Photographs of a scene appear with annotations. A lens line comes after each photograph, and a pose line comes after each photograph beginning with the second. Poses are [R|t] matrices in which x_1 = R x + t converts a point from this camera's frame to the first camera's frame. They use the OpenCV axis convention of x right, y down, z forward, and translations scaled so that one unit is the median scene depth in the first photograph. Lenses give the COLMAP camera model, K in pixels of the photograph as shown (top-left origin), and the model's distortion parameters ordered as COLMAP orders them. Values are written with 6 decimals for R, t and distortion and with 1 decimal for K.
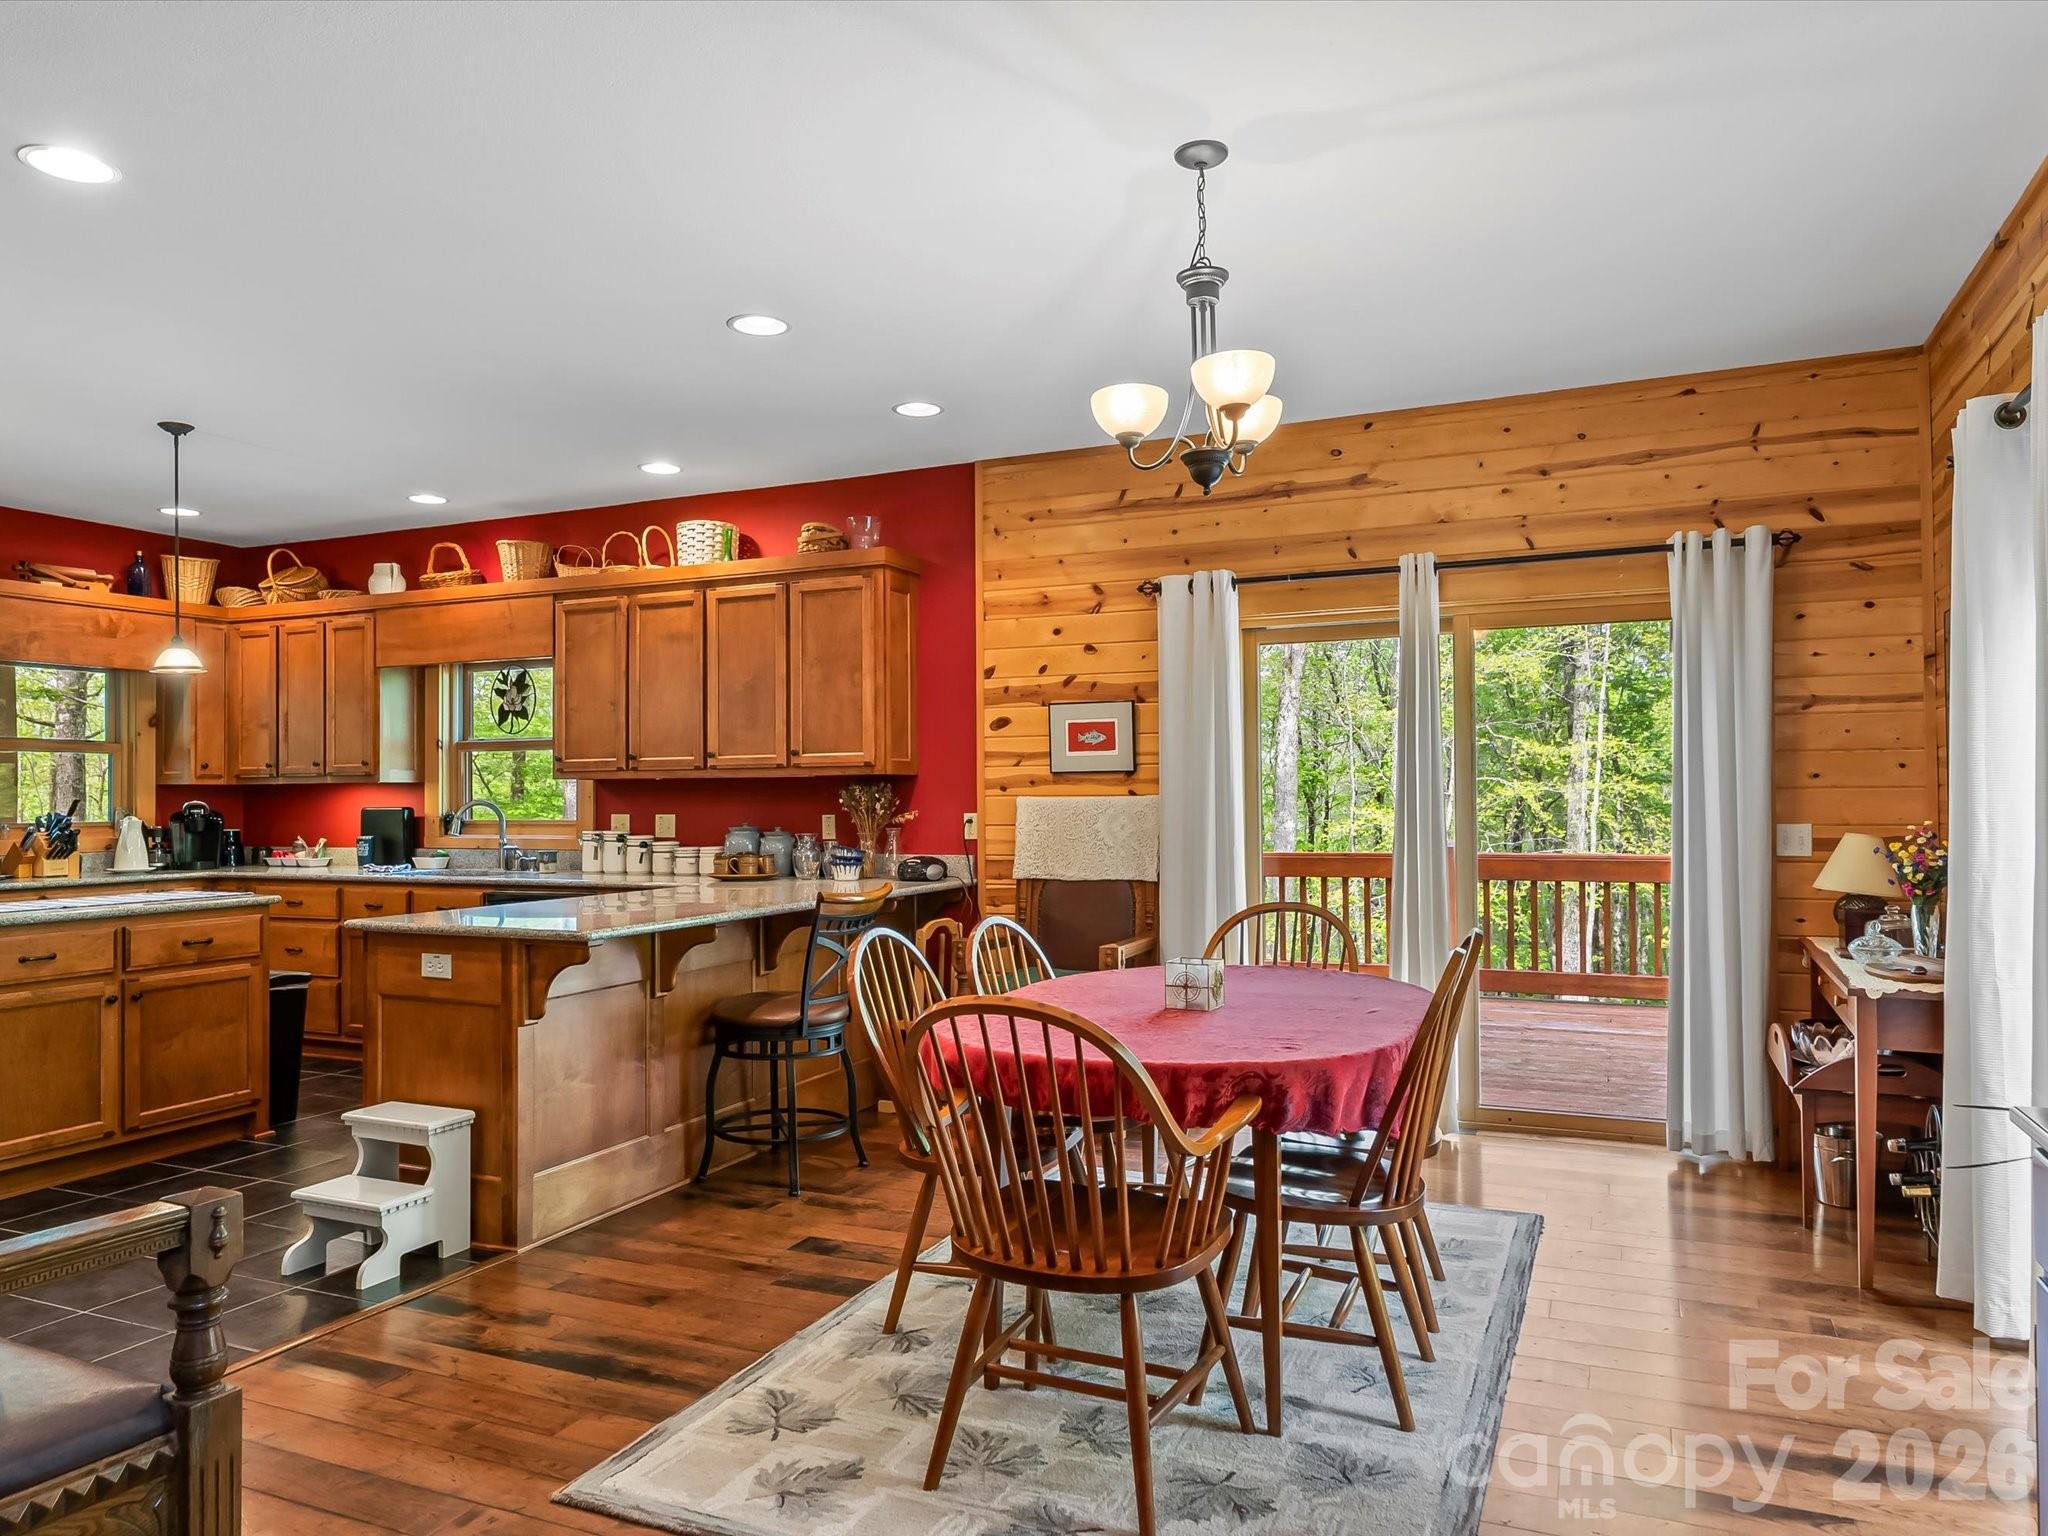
lens RADIAL K [[1438.2, 0, 1048.1], [0, 1438.2, 780.6], [0, 0, 1]] dist [-0.003163, -0.017812]
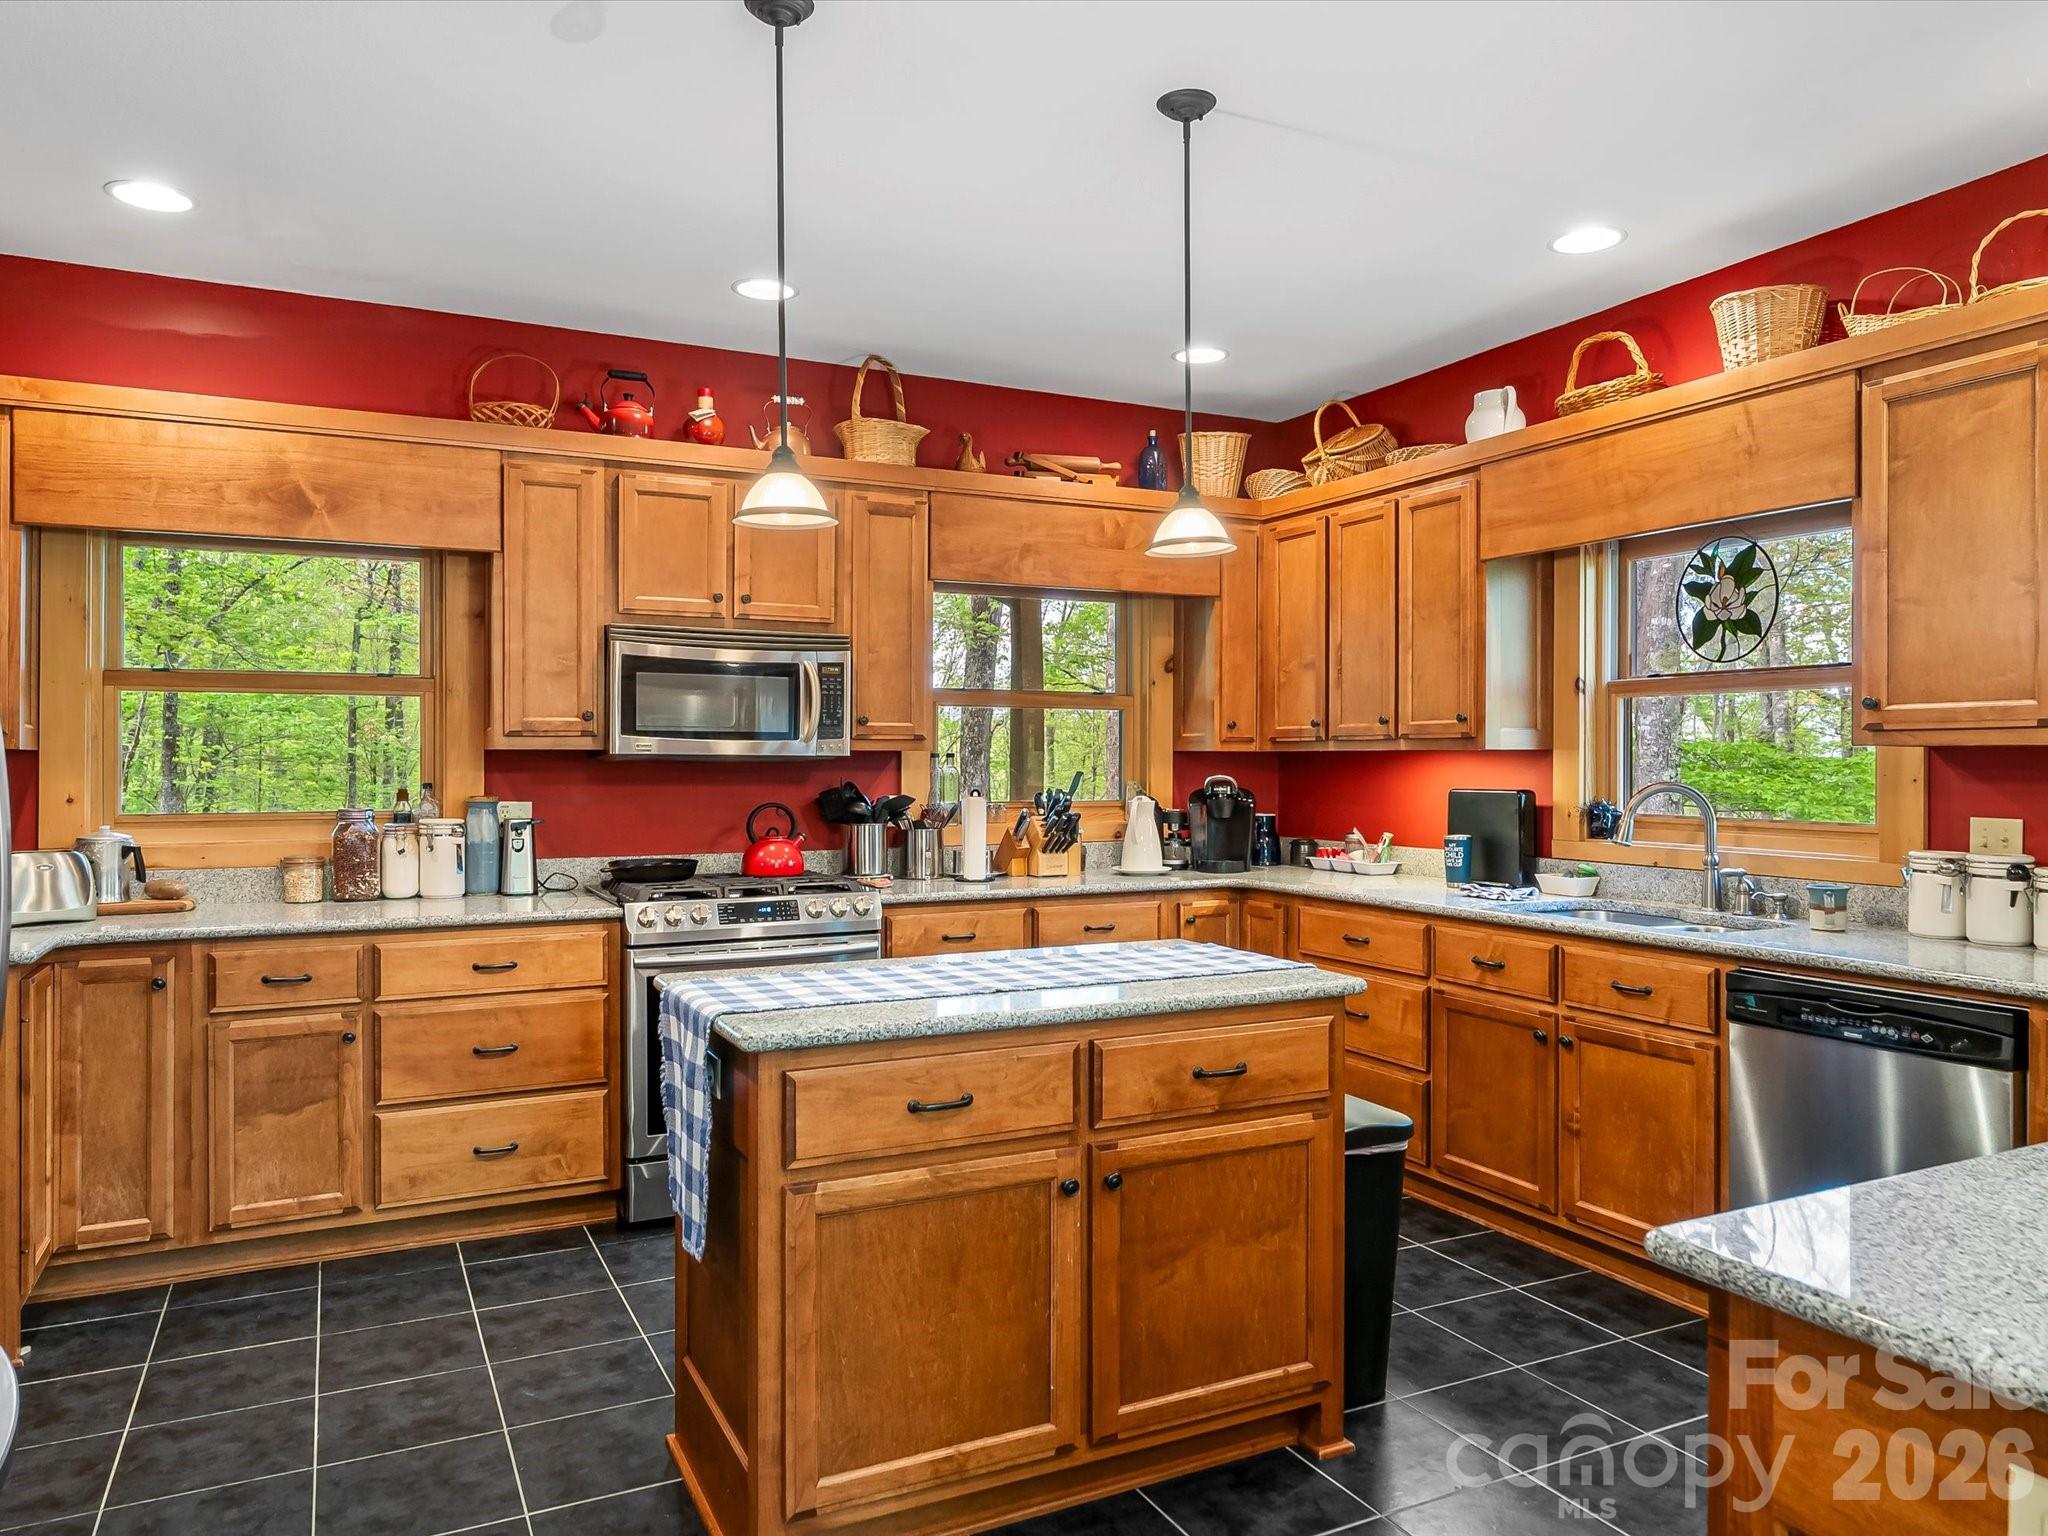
lens RADIAL K [[1407.0, 0, 1019.1], [0, 1407.0, 762.8], [0, 0, 1]] dist [-0.008801, 0.003831]
pose [[0.776550, 0.008311, -0.630001, -0.263845], [0.001948, 0.999877, 0.015592, -0.003132], [0.630053, -0.013335, 0.776438, 0.447791]]
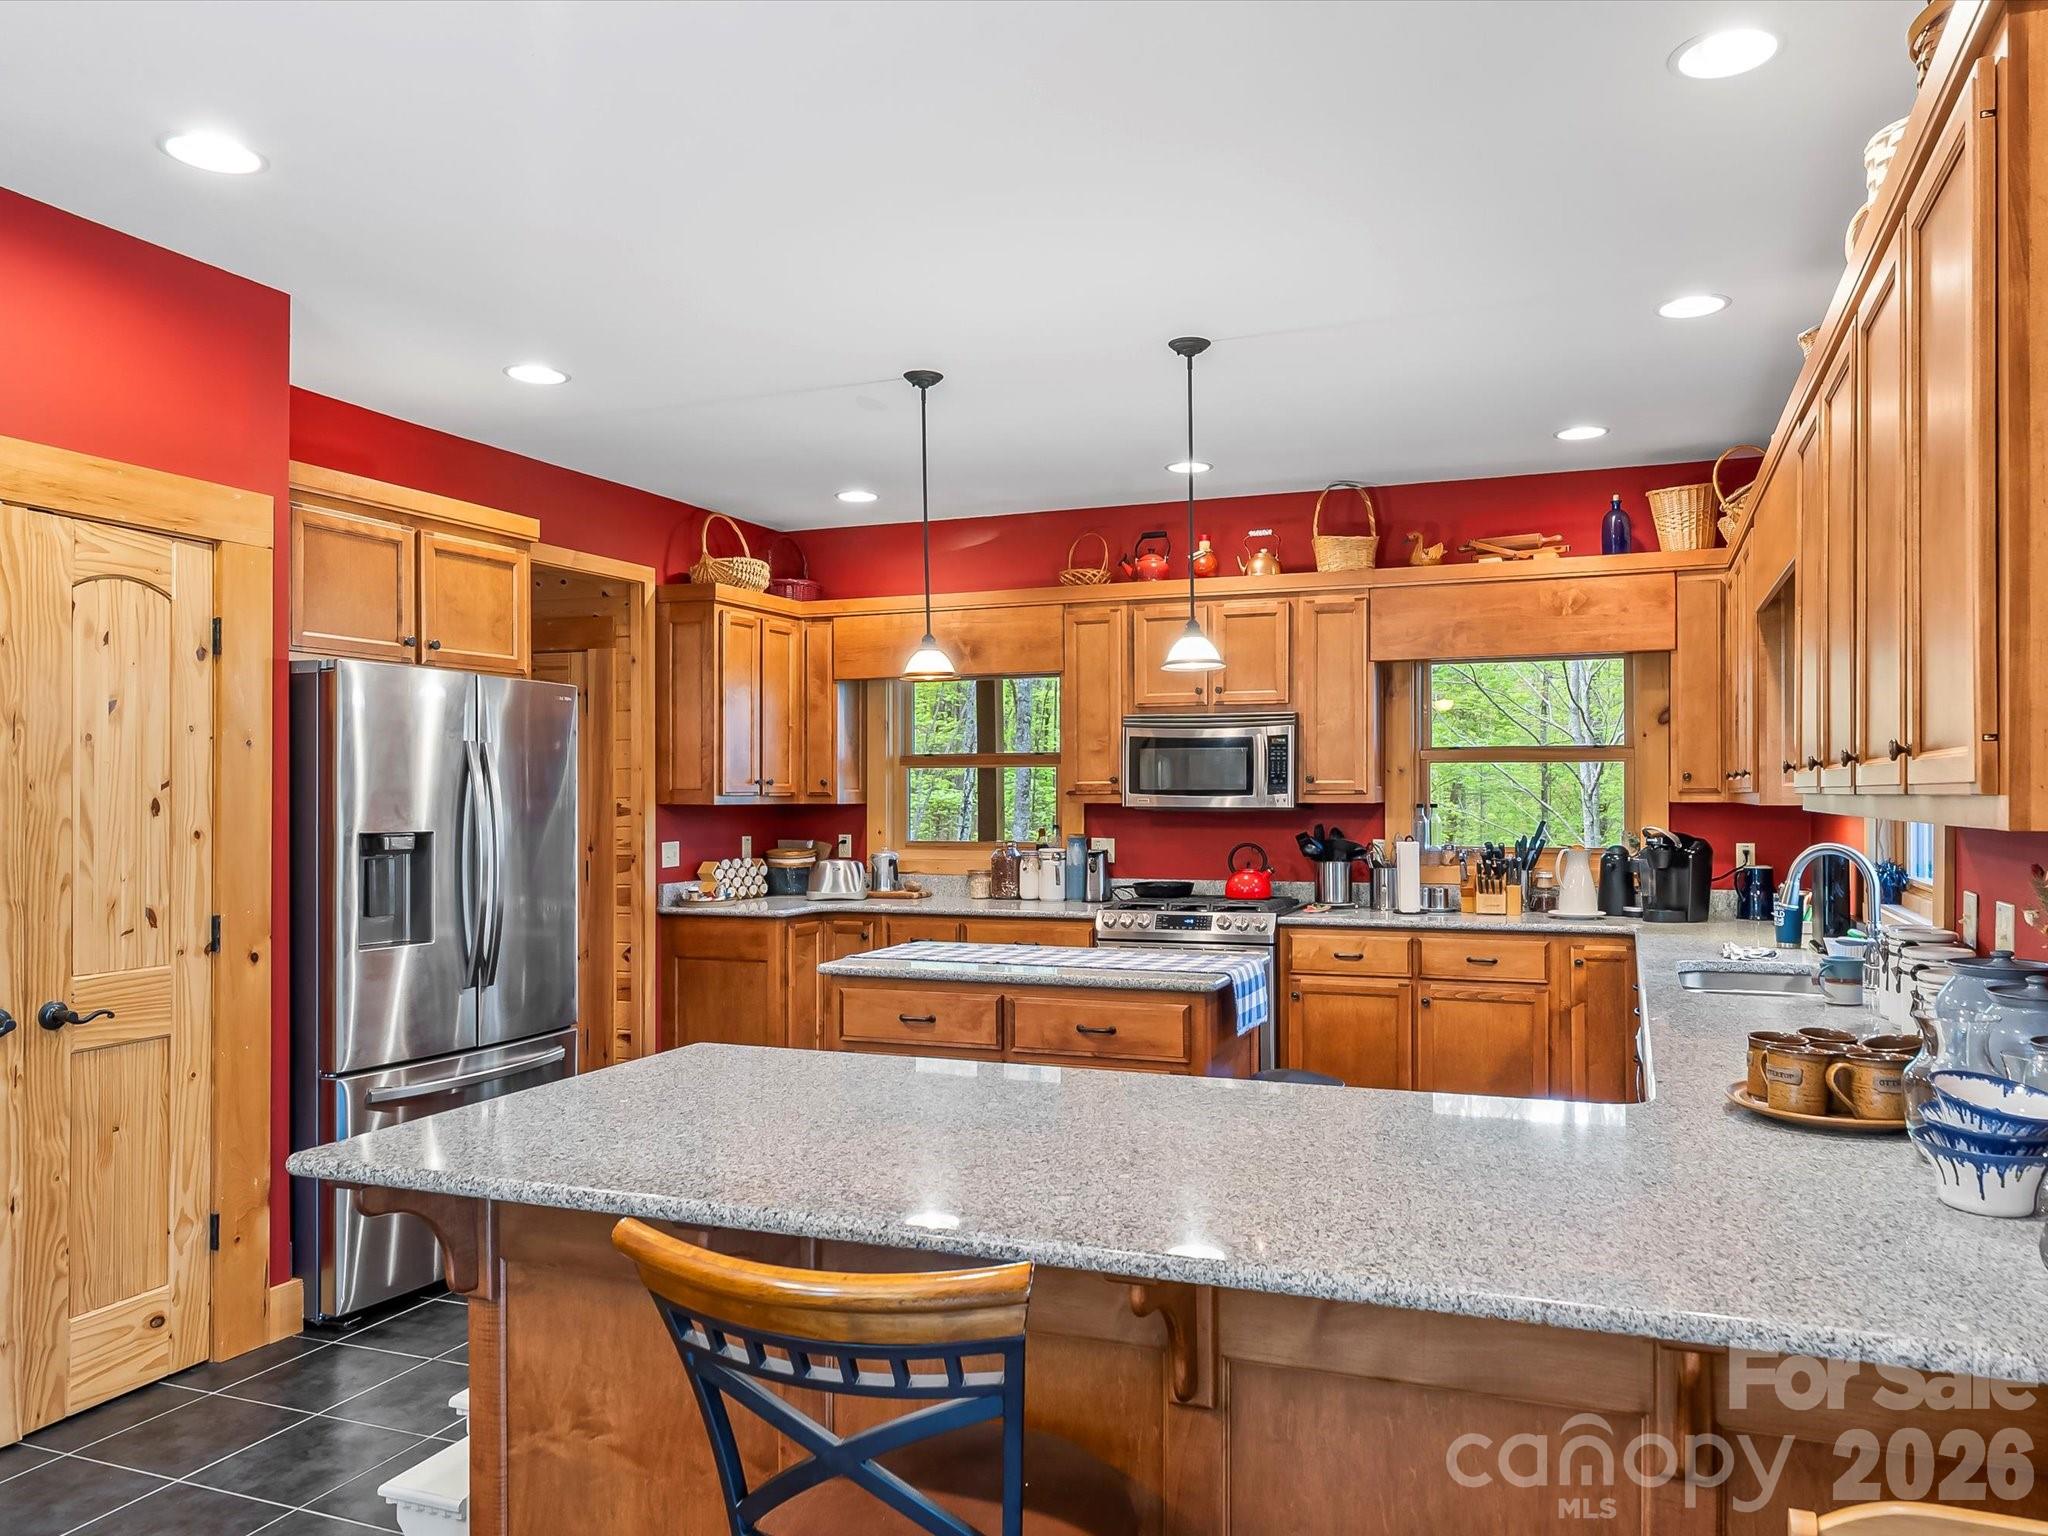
lens RADIAL K [[1407.0, 0, 1018.8], [0, 1407.0, 772.2], [0, 0, 1]] dist [-0.008801, 0.003831]
pose [[0.042794, -0.009650, -0.999037, 0.111126], [0.015347, 0.999842, -0.009000, -0.012715], [0.998966, -0.014947, 0.042935, 0.727614]]
